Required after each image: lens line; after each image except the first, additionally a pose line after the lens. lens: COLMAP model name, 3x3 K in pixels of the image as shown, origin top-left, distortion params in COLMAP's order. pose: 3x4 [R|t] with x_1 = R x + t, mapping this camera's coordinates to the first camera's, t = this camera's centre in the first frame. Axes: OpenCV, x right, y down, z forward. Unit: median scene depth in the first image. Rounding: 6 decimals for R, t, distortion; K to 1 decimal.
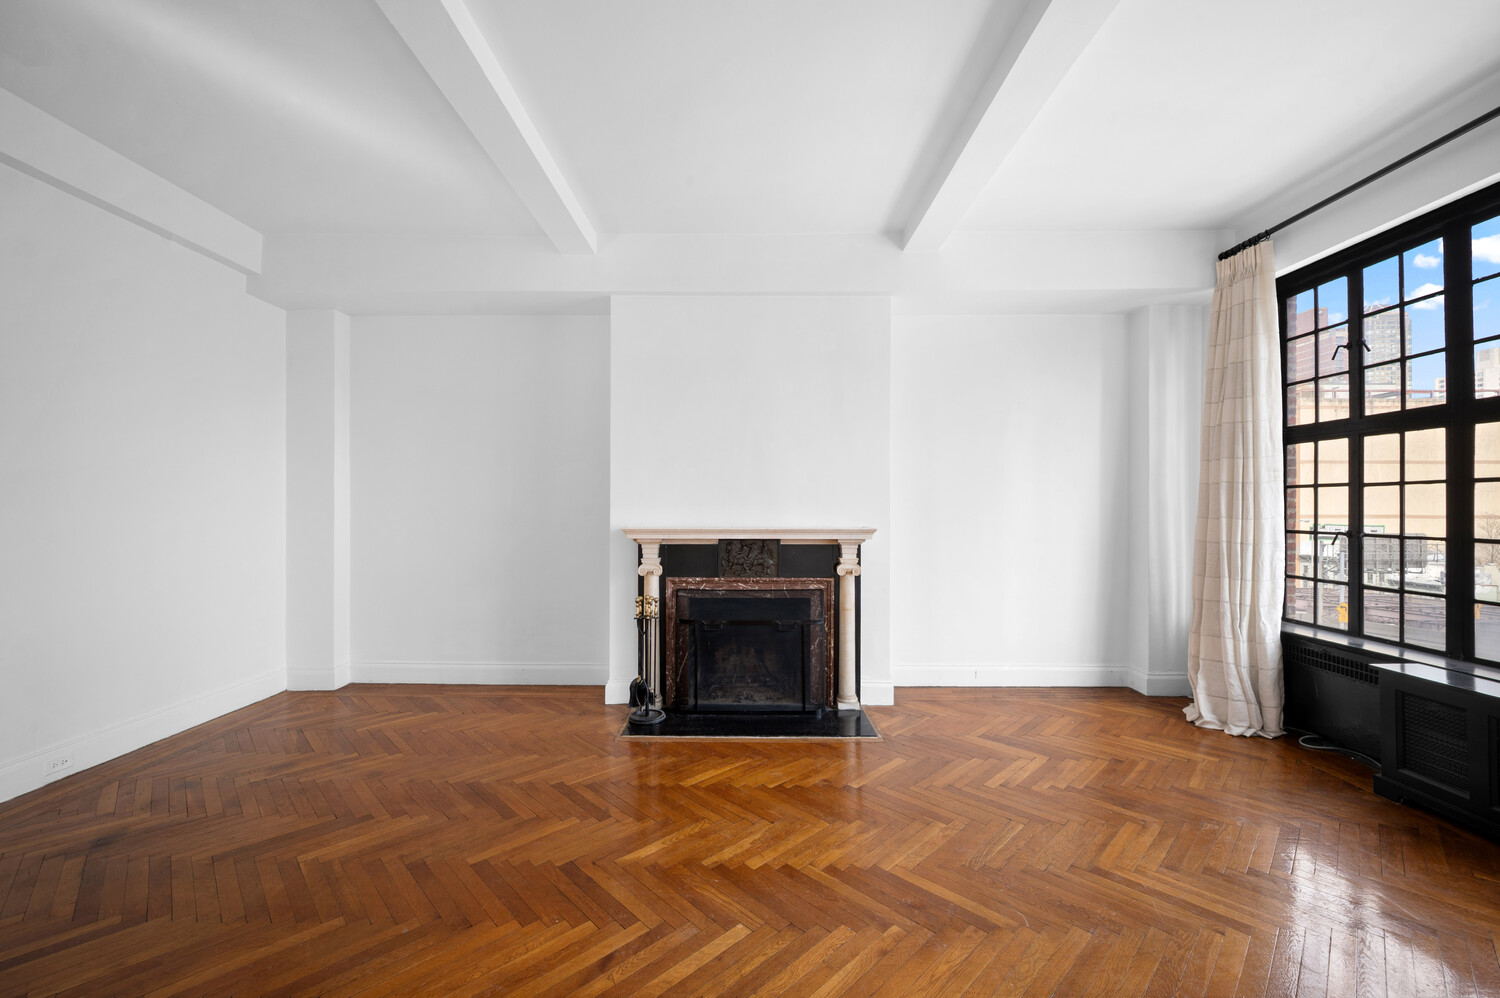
lens RADIAL K [[612.5, 0, 744.6], [0, 612.5, 506.2], [0, 0, 1]] dist [0.001436, -0.000500]
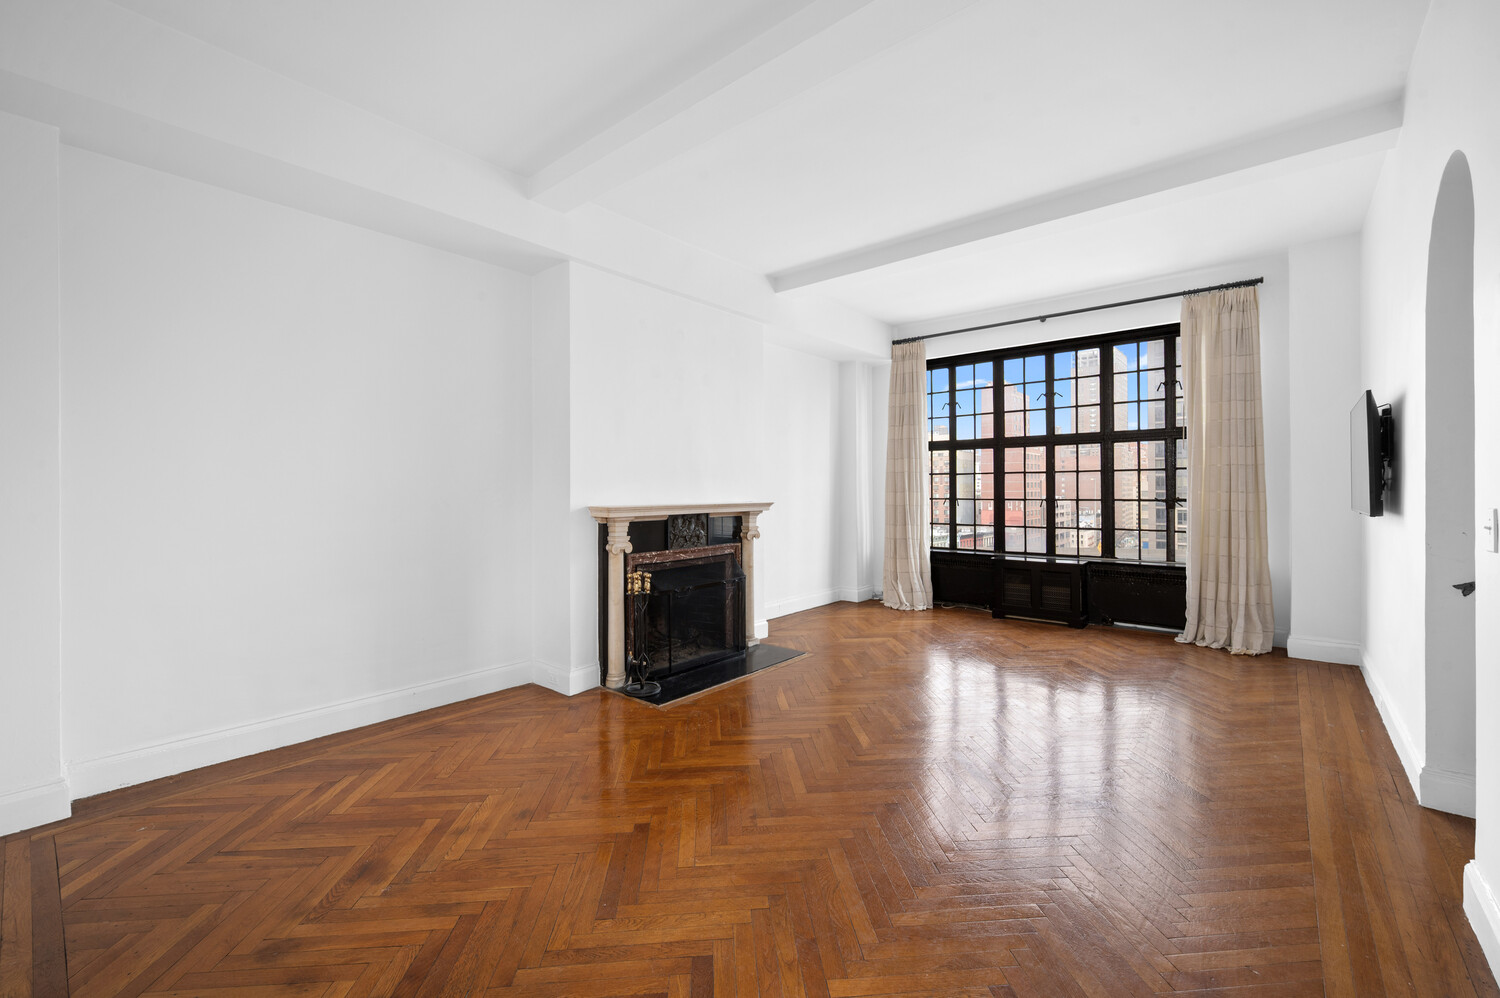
lens RADIAL K [[612.5, 0, 740.4], [0, 612.5, 490.8], [0, 0, 1]] dist [0.001436, -0.000500]
pose [[0.641340, -0.004631, 0.767243, -0.798924], [0.007760, 0.999970, -0.000450, 0.012368], [-0.767217, 0.006243, 0.641357, 0.204128]]
